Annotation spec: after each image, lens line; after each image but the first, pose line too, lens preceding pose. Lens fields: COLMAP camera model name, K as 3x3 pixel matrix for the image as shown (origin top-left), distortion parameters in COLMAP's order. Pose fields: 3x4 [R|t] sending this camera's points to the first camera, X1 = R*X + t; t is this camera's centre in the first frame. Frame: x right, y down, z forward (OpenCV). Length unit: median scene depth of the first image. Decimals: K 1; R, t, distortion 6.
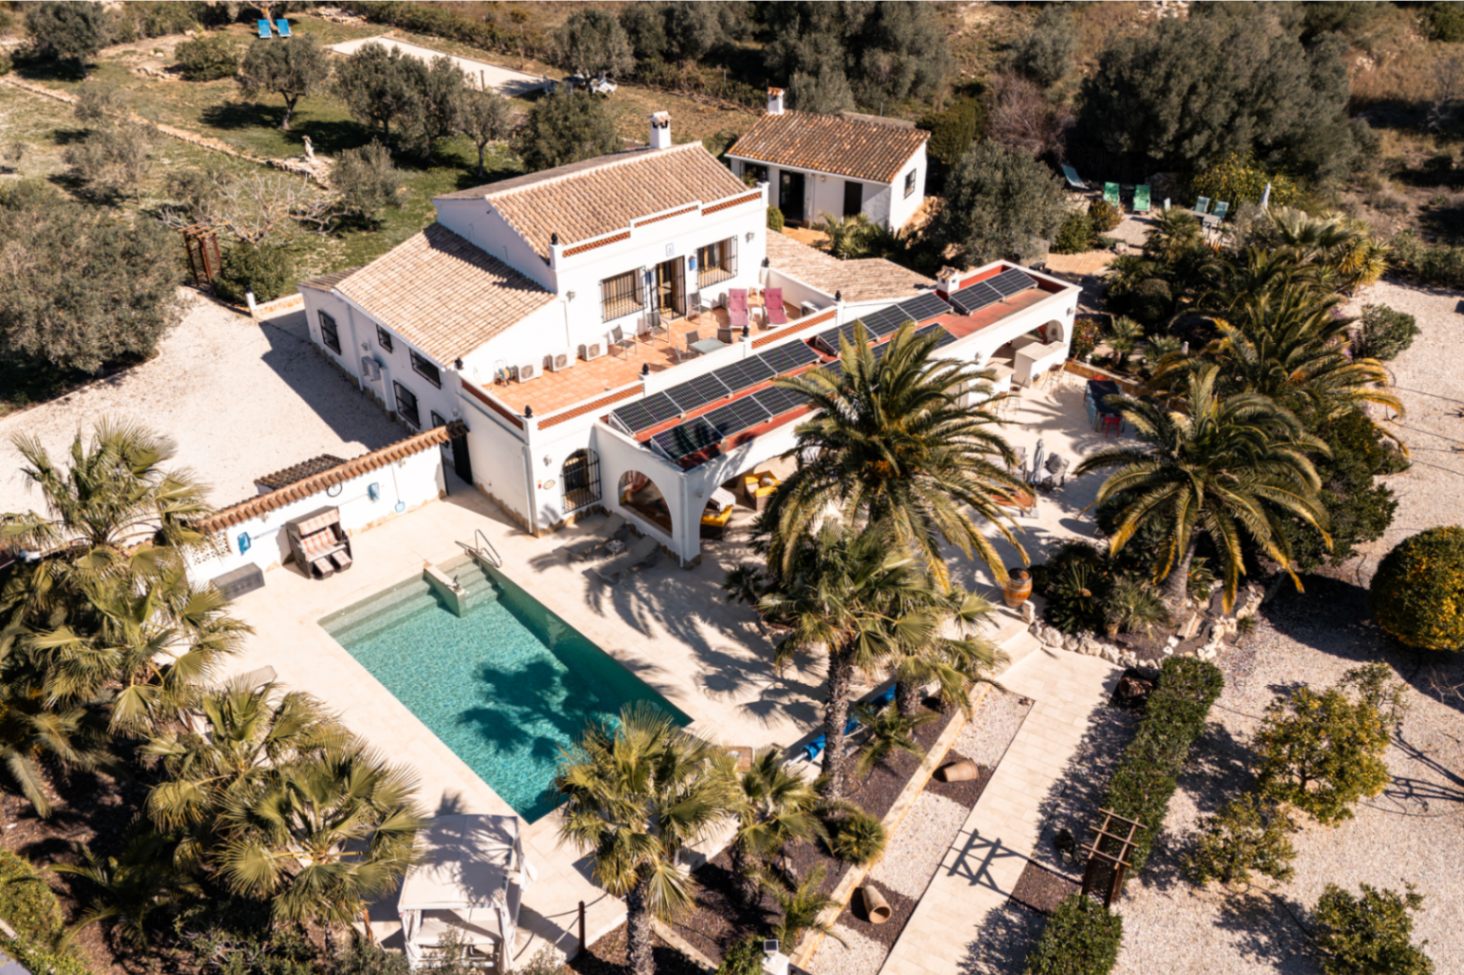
lens RADIAL K [[1184.9, 0, 732.0], [0, 1184.9, 487.5], [0, 0, 1]] dist [0.009457, 0.006356]
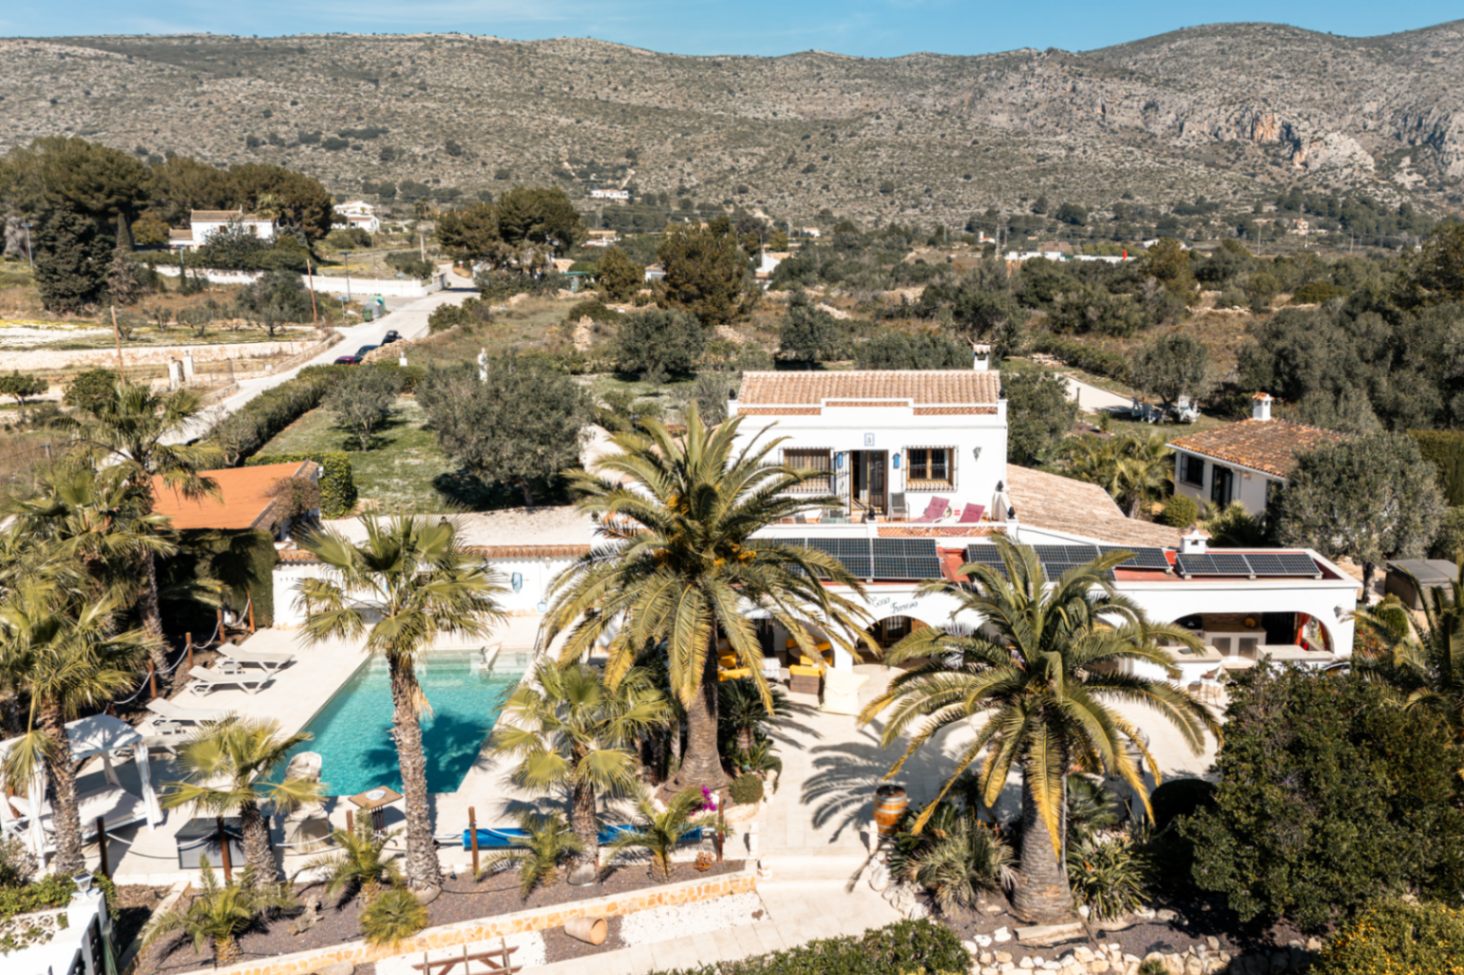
lens RADIAL K [[1182.2, 0, 732.0], [0, 1182.2, 487.5], [0, 0, 1]] dist [0.038541, -0.097073]
pose [[0.745799, 0.159609, -0.646768, 0.490271], [-0.361806, 0.912251, -0.192080, 0.061636], [0.559357, 0.377257, 0.738103, 0.229567]]
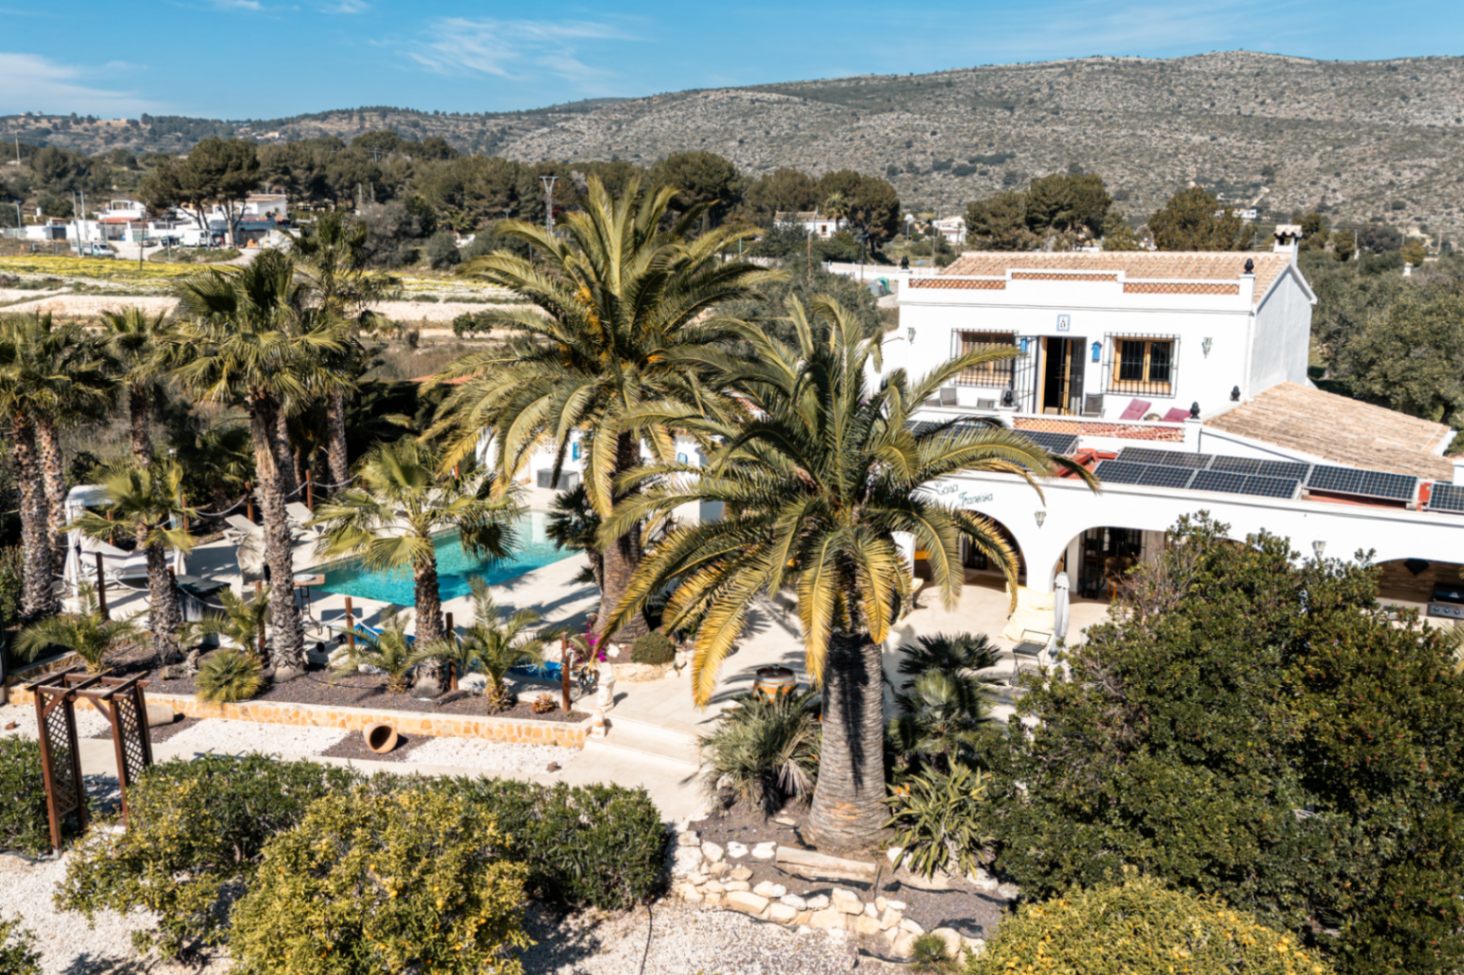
lens RADIAL K [[1184.9, 0, 732.0], [0, 1184.9, 487.5], [0, 0, 1]] dist [0.009457, 0.006356]
pose [[0.327521, 0.205673, -0.922187, 0.602351], [-0.514288, 0.857574, 0.008610, -0.003885], [0.792614, 0.471450, 0.386648, 0.569465]]
